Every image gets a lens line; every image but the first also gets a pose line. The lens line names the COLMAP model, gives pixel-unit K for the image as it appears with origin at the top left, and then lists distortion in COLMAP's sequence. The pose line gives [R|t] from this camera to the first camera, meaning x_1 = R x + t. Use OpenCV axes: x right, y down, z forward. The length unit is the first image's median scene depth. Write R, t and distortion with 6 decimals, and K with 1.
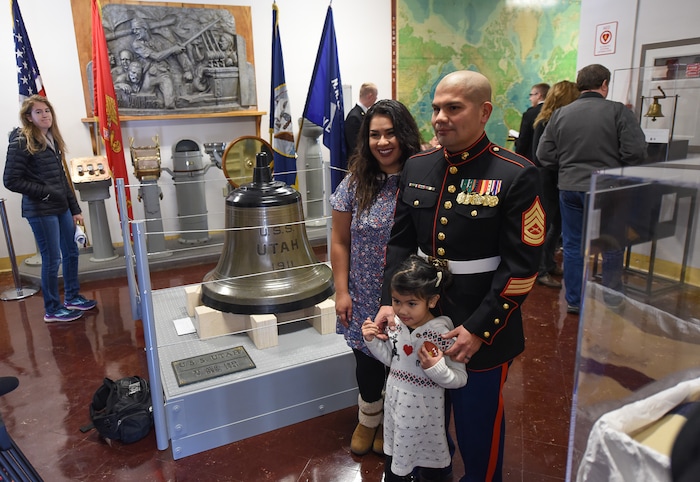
lens RADIAL K [[491.9, 0, 313.9], [0, 491.9, 218.1], [0, 0, 1]] dist [0.022563, 0.002012]
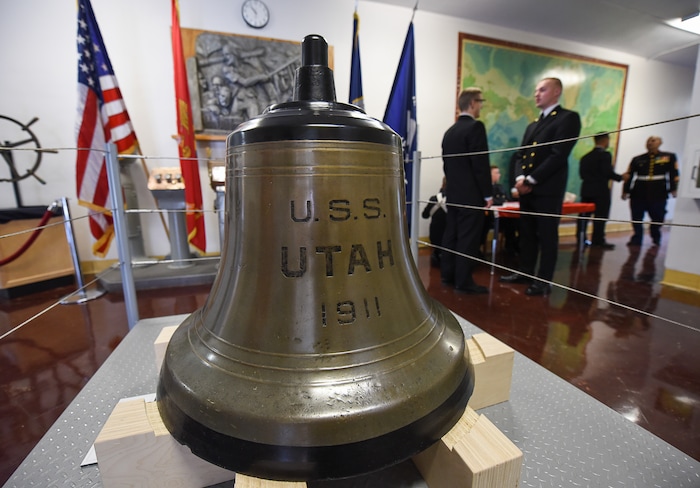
lens RADIAL K [[288.6, 0, 341.4], [0, 288.6, 238.8], [0, 0, 1]] dist [-0.013177, -0.002370]
pose [[0.993709, 0.045429, -0.102362, -0.025898], [-0.049156, 0.998206, -0.034178, 0.026512], [0.100626, 0.038995, 0.994160, 0.398132]]
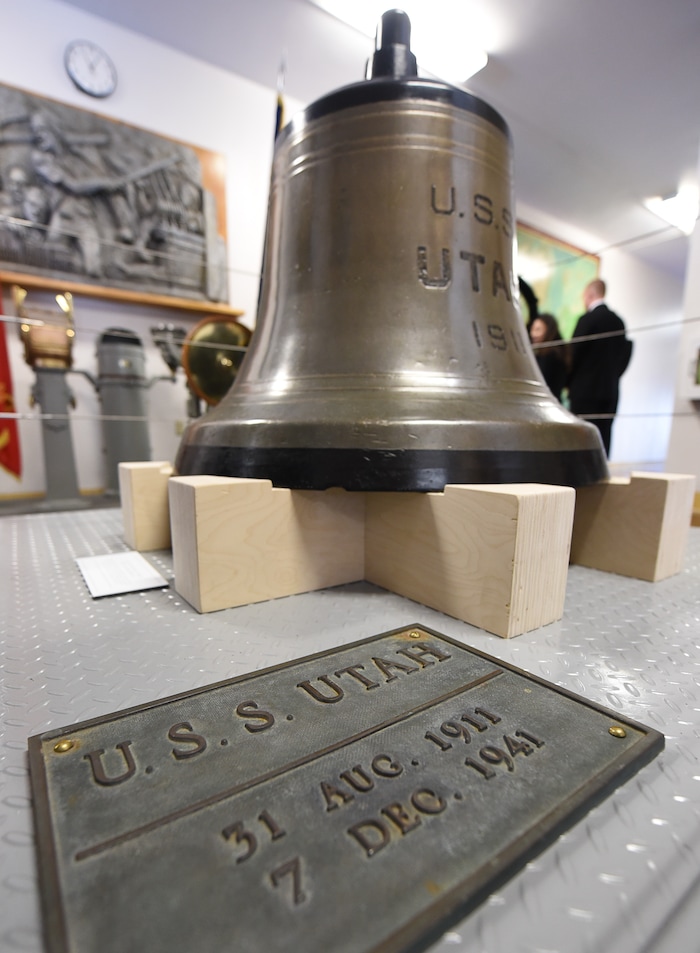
lens RADIAL K [[464.8, 0, 328.8], [0, 464.8, 523.9], [0, 0, 1]] dist [-0.019133, -0.000131]
pose [[0.983490, 0.010554, 0.180657, -0.101996], [-0.005619, 0.999597, -0.027808, 0.103974], [-0.180877, 0.026334, 0.983153, 0.384812]]
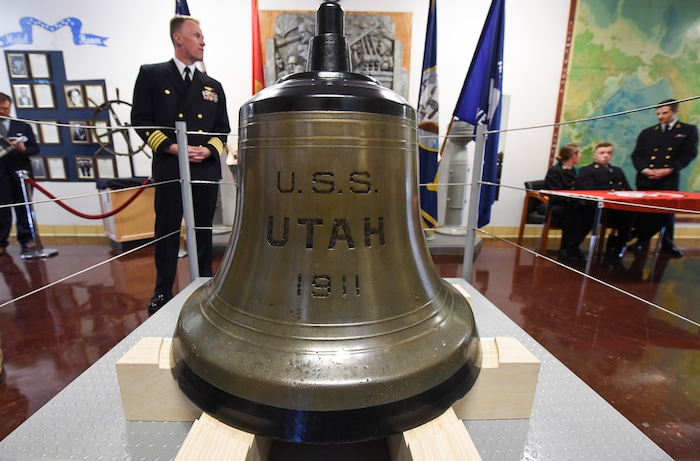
lens RADIAL K [[297.0, 0, 337.0], [0, 297.0, 232.8], [0, 0, 1]] dist [-0.015051, -0.001572]
pose [[0.922838, 0.127189, -0.363582, 0.006951], [-0.124677, 0.991729, 0.030477, 0.026614], [0.364451, 0.017205, 0.931063, 0.405287]]
